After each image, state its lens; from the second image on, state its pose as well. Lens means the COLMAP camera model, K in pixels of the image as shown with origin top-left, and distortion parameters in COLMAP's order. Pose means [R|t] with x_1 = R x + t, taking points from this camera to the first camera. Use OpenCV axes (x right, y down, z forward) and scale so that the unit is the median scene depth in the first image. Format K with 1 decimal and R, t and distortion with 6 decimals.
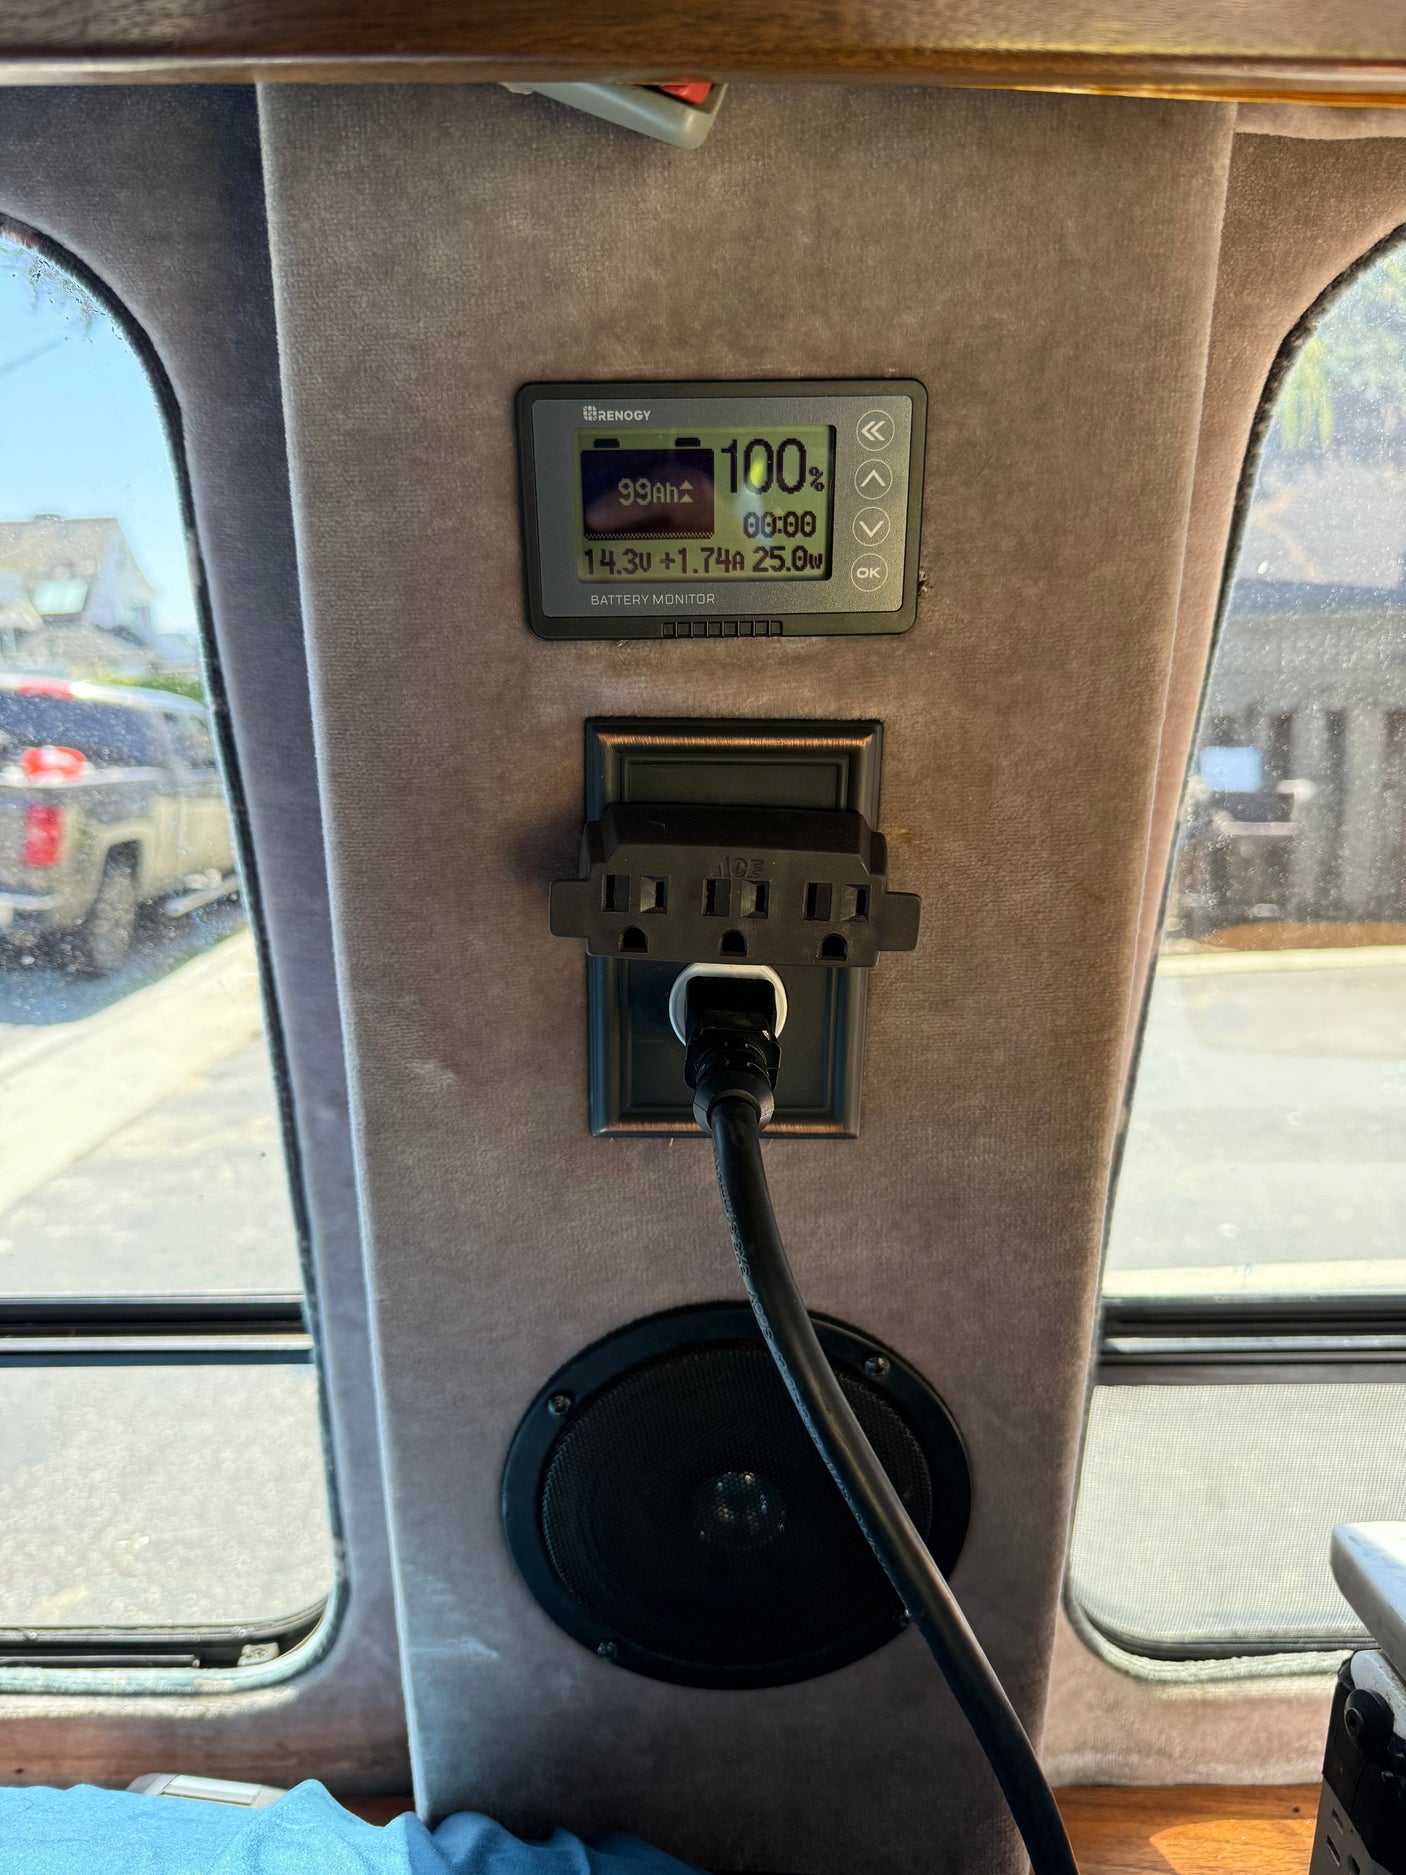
lens RADIAL K [[1356.2, 0, 703.0], [0, 1356.2, 937.5], [0, 0, 1]] dist [0.010460, -0.030235]
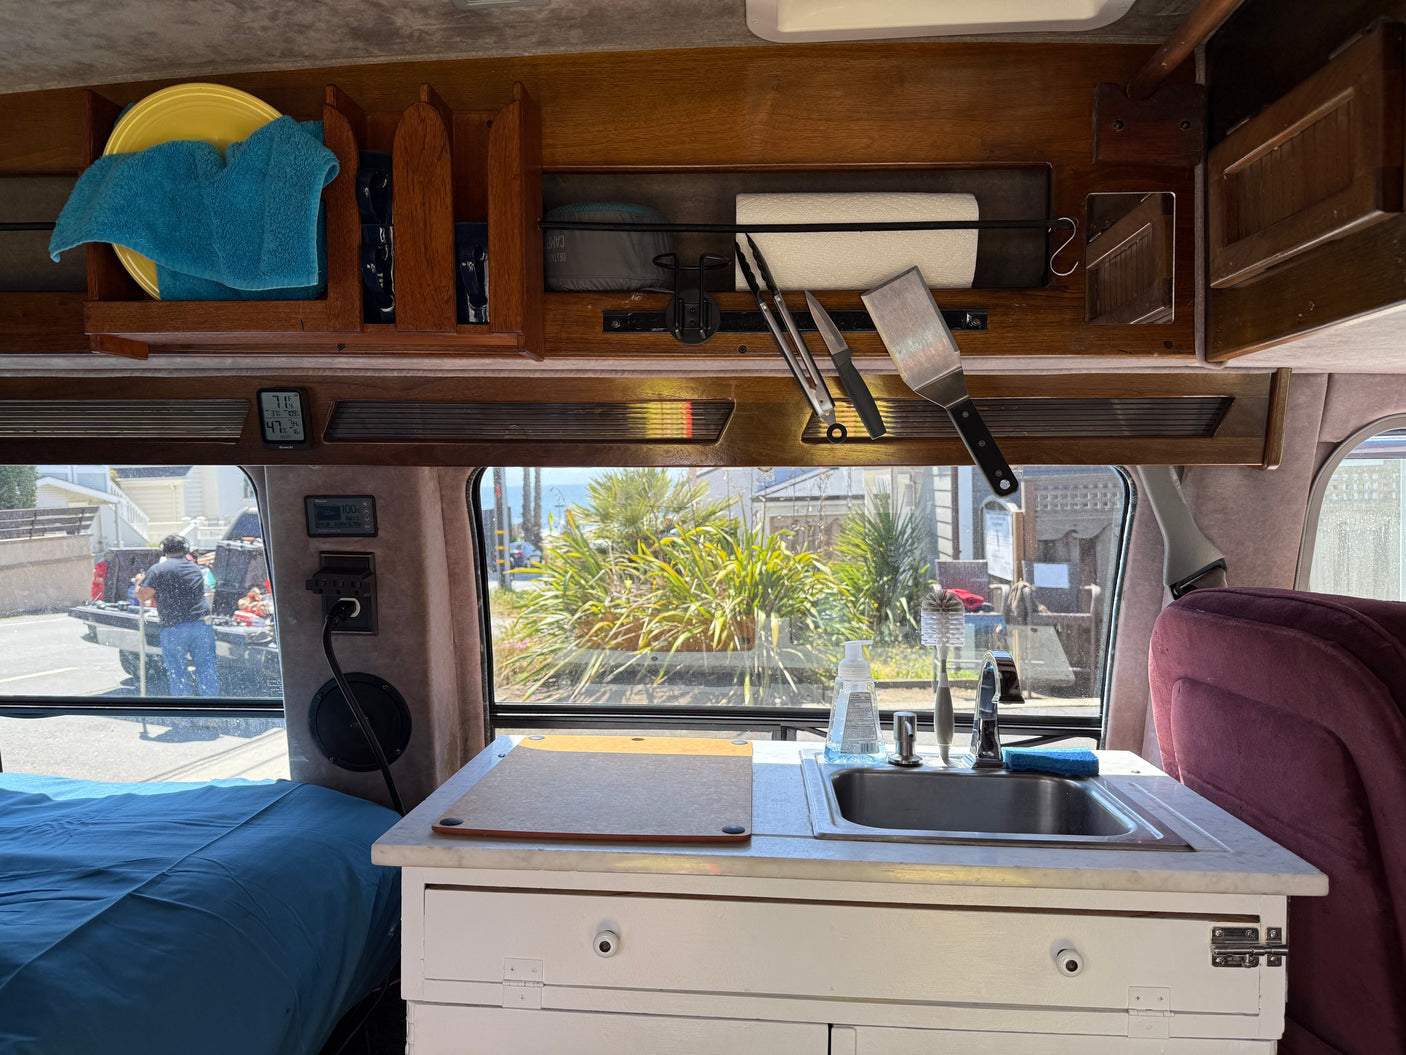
lens RADIAL K [[988.4, 0, 696.4], [0, 988.4, 539.5], [0, 0, 1]] dist [0.099708, -0.142419]
pose [[0.997250, 0.007415, -0.073732, 1.496520], [-0.018792, 0.987763, -0.154826, 0.334054], [0.071682, 0.155786, 0.985187, -2.489511]]
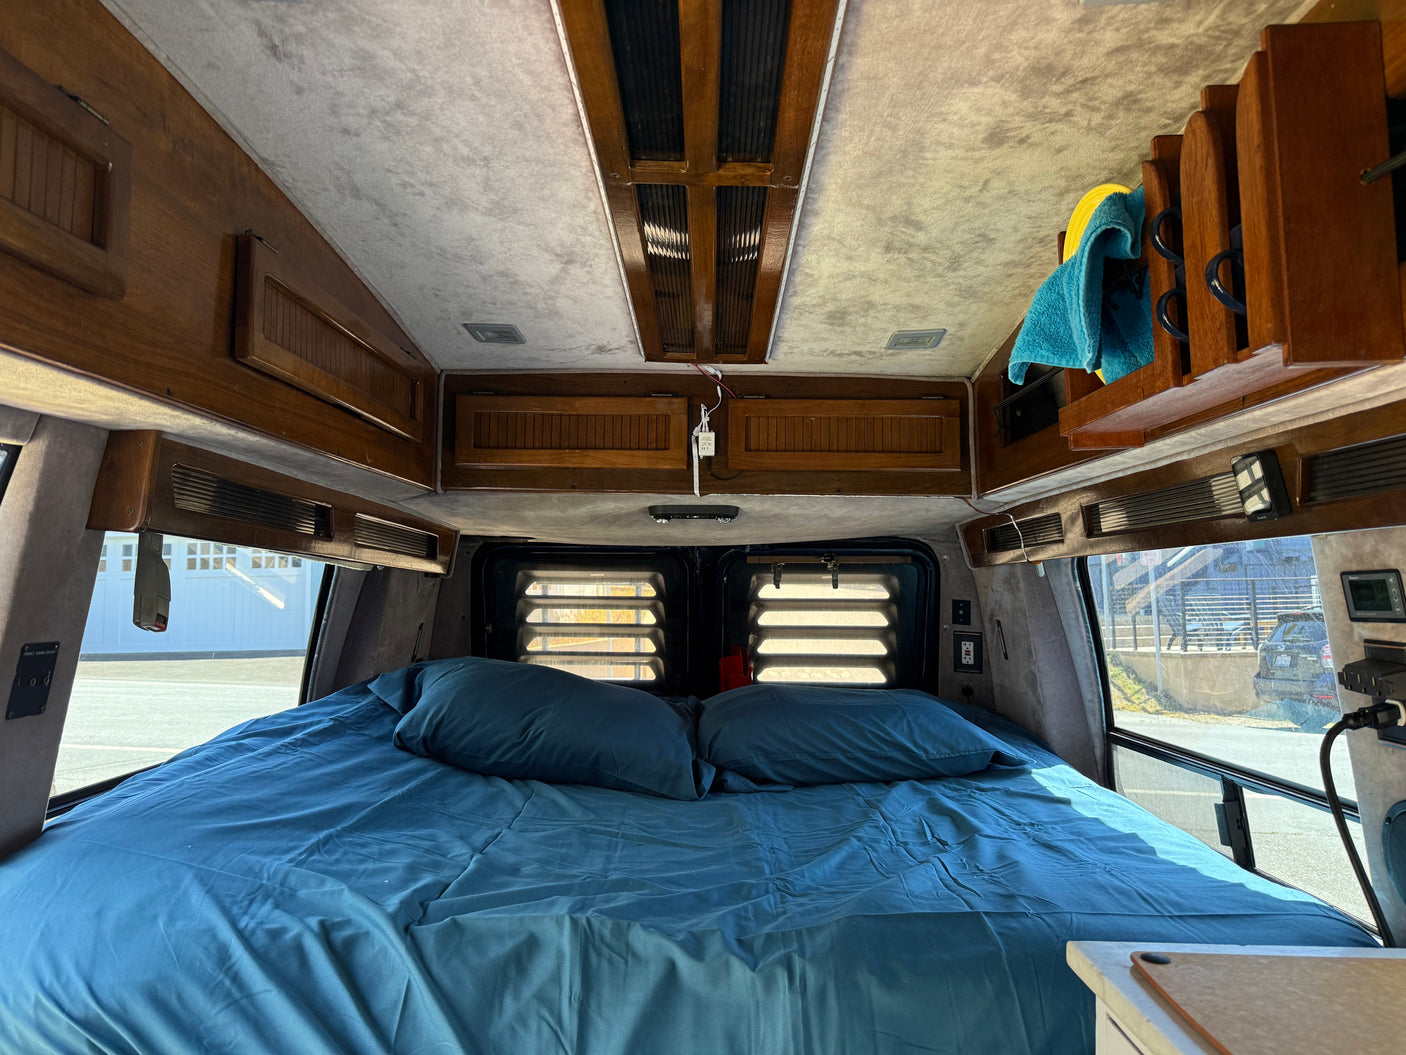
lens RADIAL K [[988.4, 0, 696.4], [0, 988.4, 539.5], [0, 0, 1]] dist [0.099708, -0.142419]
pose [[-0.003342, -0.045704, -0.998949, 2.825181], [-0.198001, 0.979208, -0.044139, 0.084391], [0.980196, 0.197645, -0.012322, -1.030715]]
